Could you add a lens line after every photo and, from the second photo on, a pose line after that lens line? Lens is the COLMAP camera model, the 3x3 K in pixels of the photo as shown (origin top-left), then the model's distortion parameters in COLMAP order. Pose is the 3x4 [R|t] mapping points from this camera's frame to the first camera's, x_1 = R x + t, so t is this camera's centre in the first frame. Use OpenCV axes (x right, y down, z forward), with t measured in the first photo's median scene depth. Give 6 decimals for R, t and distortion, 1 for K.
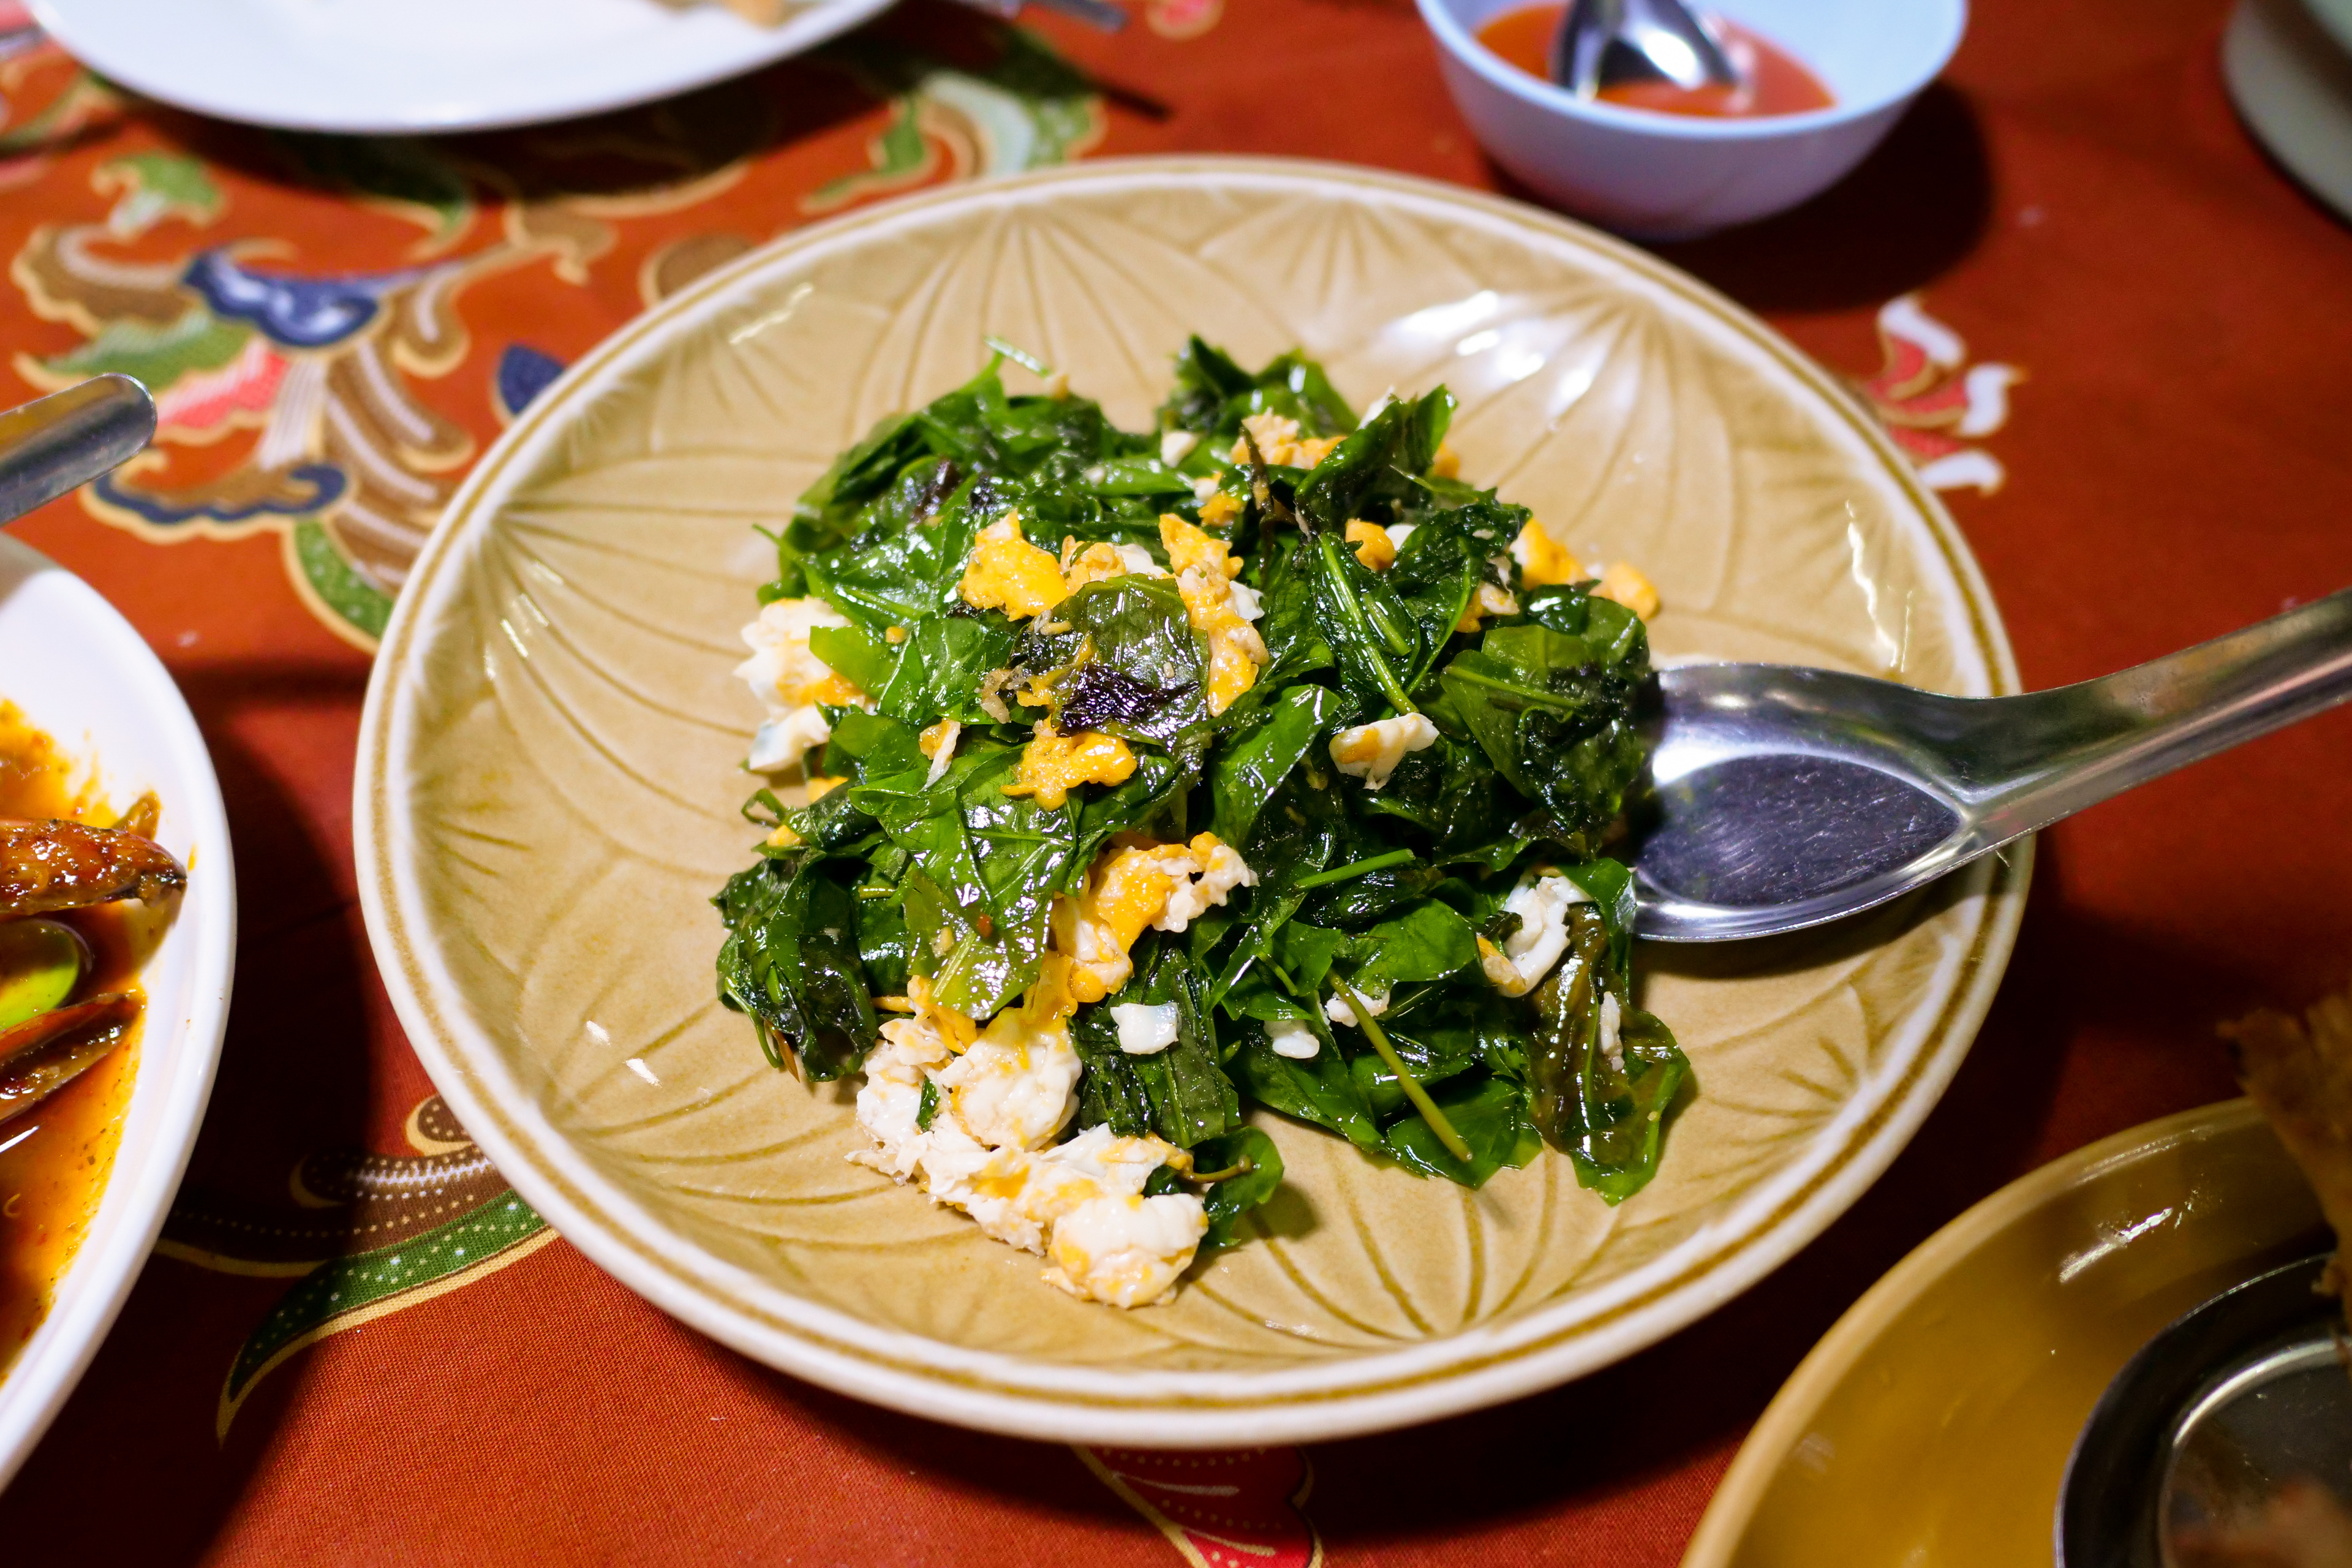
lens RADIAL K [[2192.2, 0, 1176.0], [0, 2192.2, 784.0], [0, 0, 1]] dist [-0.121048, -0.001915]
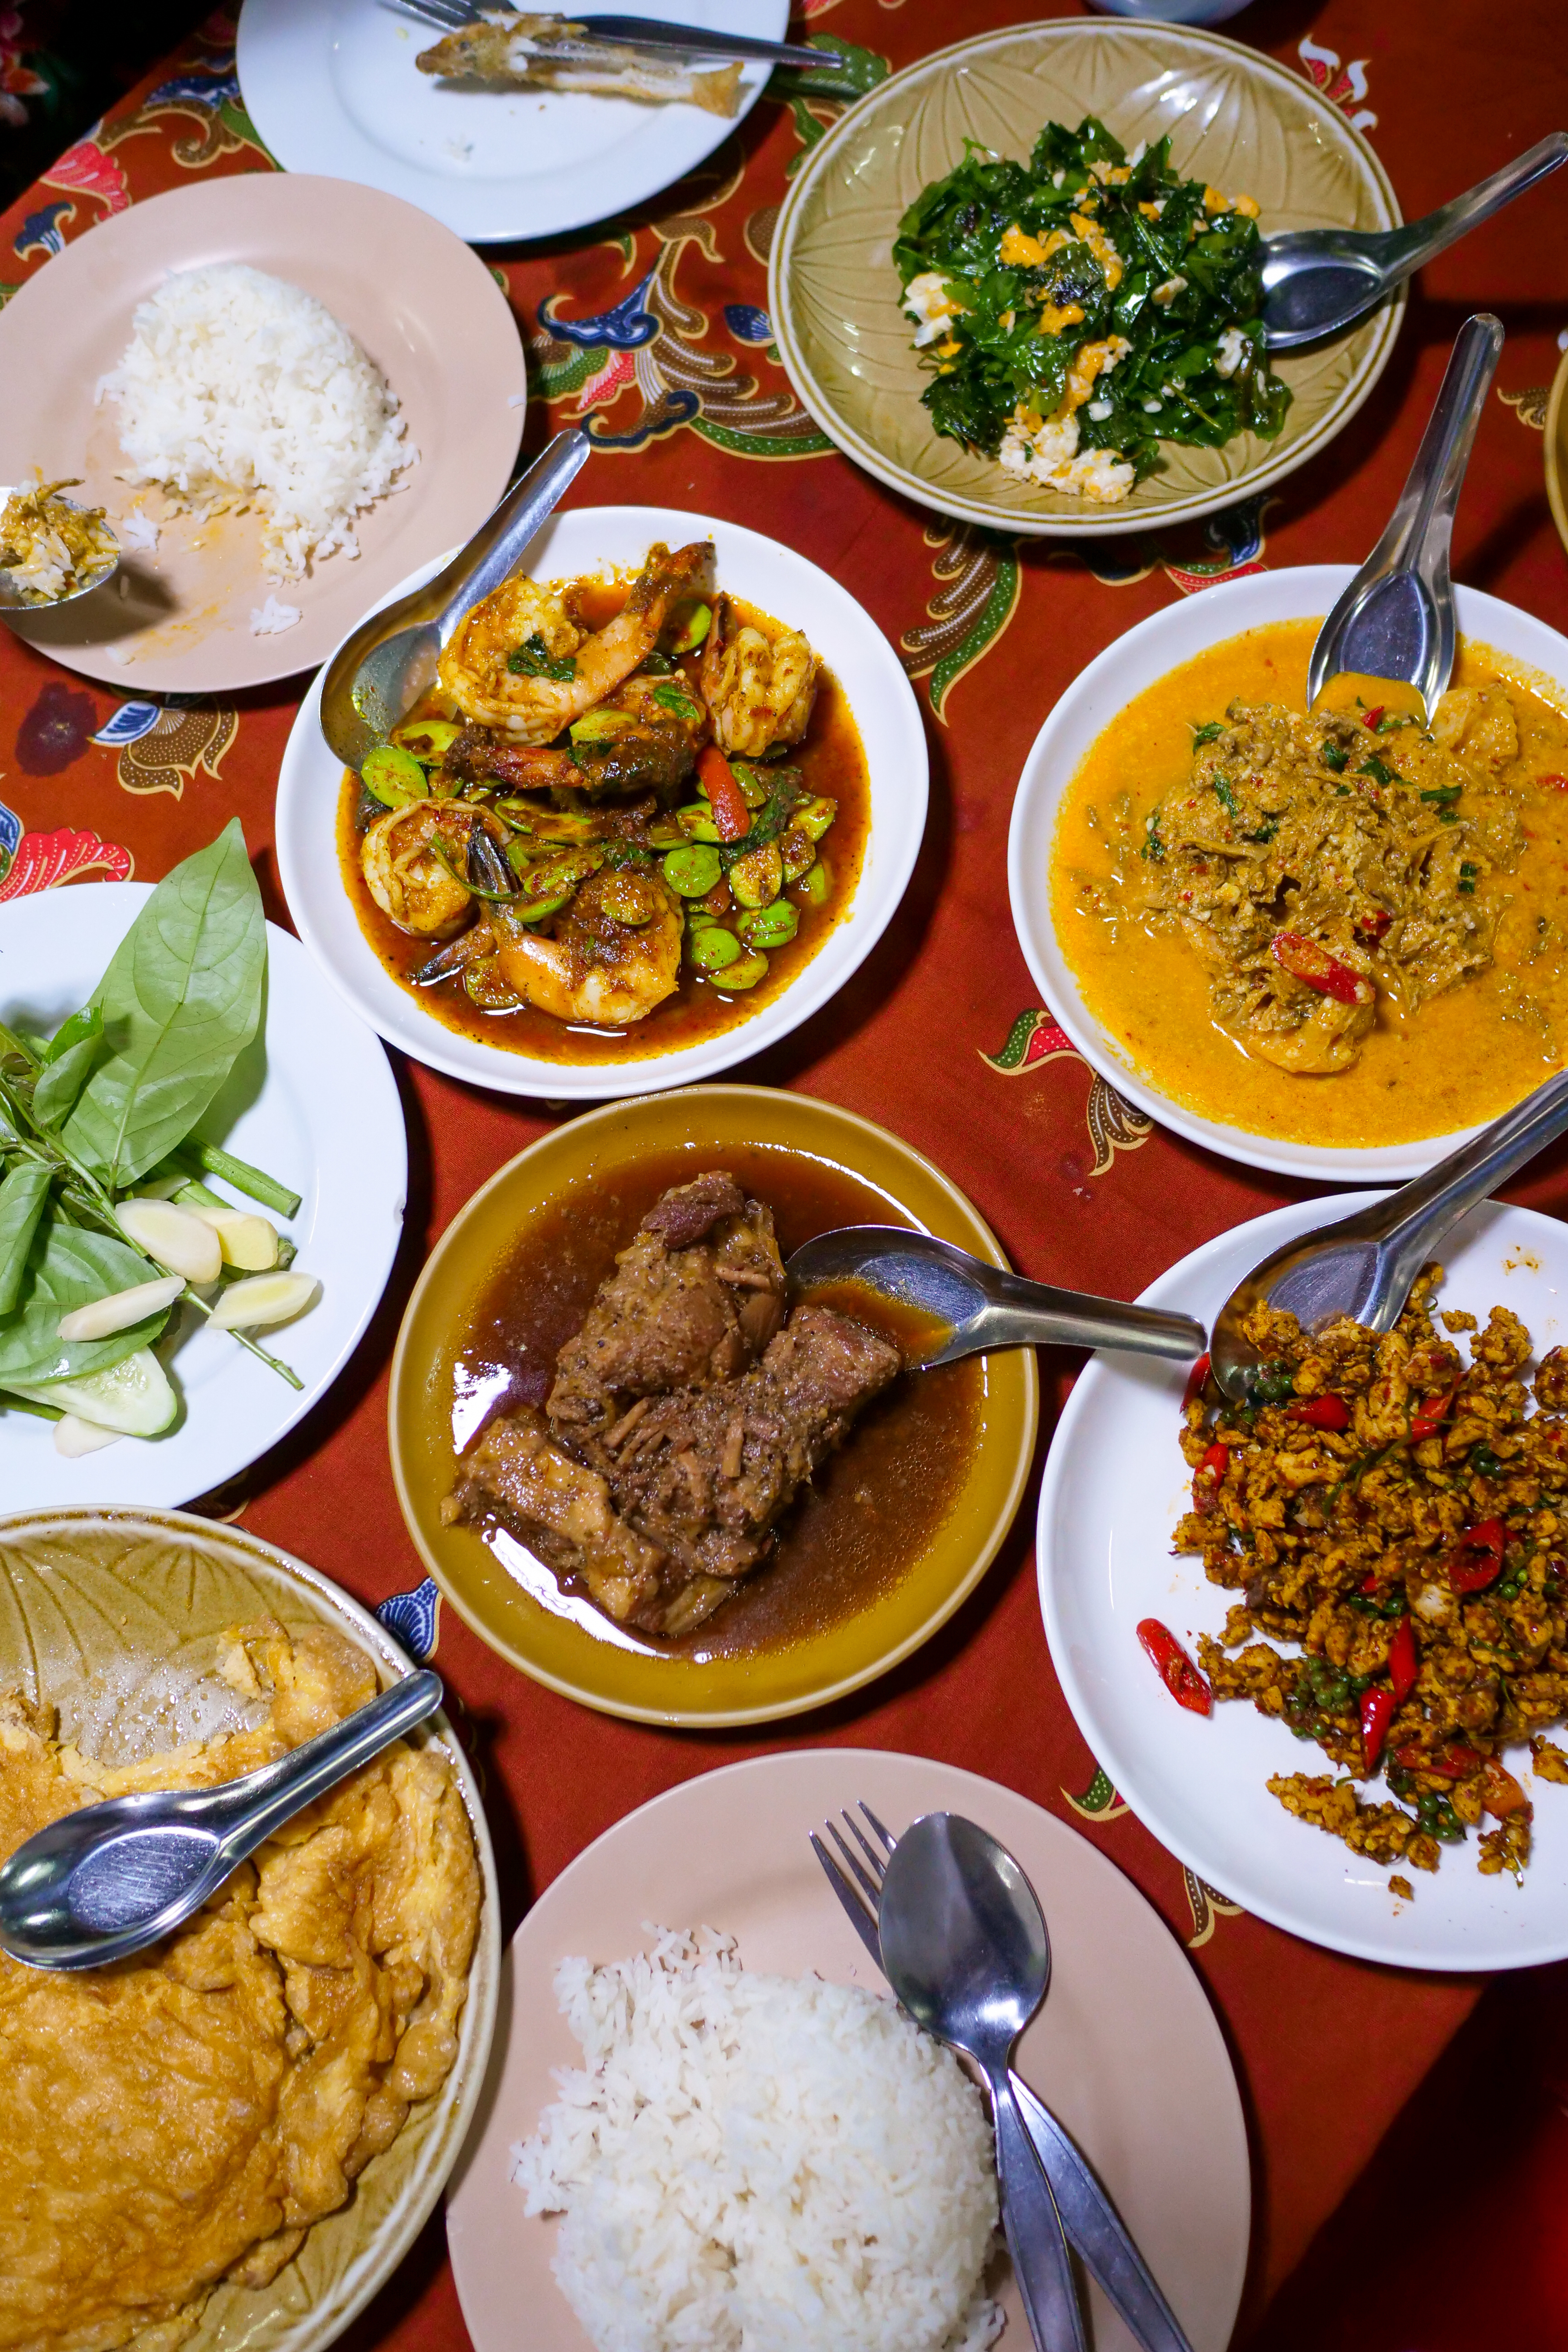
lens RADIAL K [[2258.9, 0, 784.0], [0, 2258.9, 1176.0], [0, 0, 1]] dist [-0.005072, -0.004189]
pose [[0.984091, -0.175285, -0.028986, -0.499065], [0.174955, 0.927709, 0.329767, -0.005737], [-0.030913, -0.329592, 0.943617, -2.056976]]
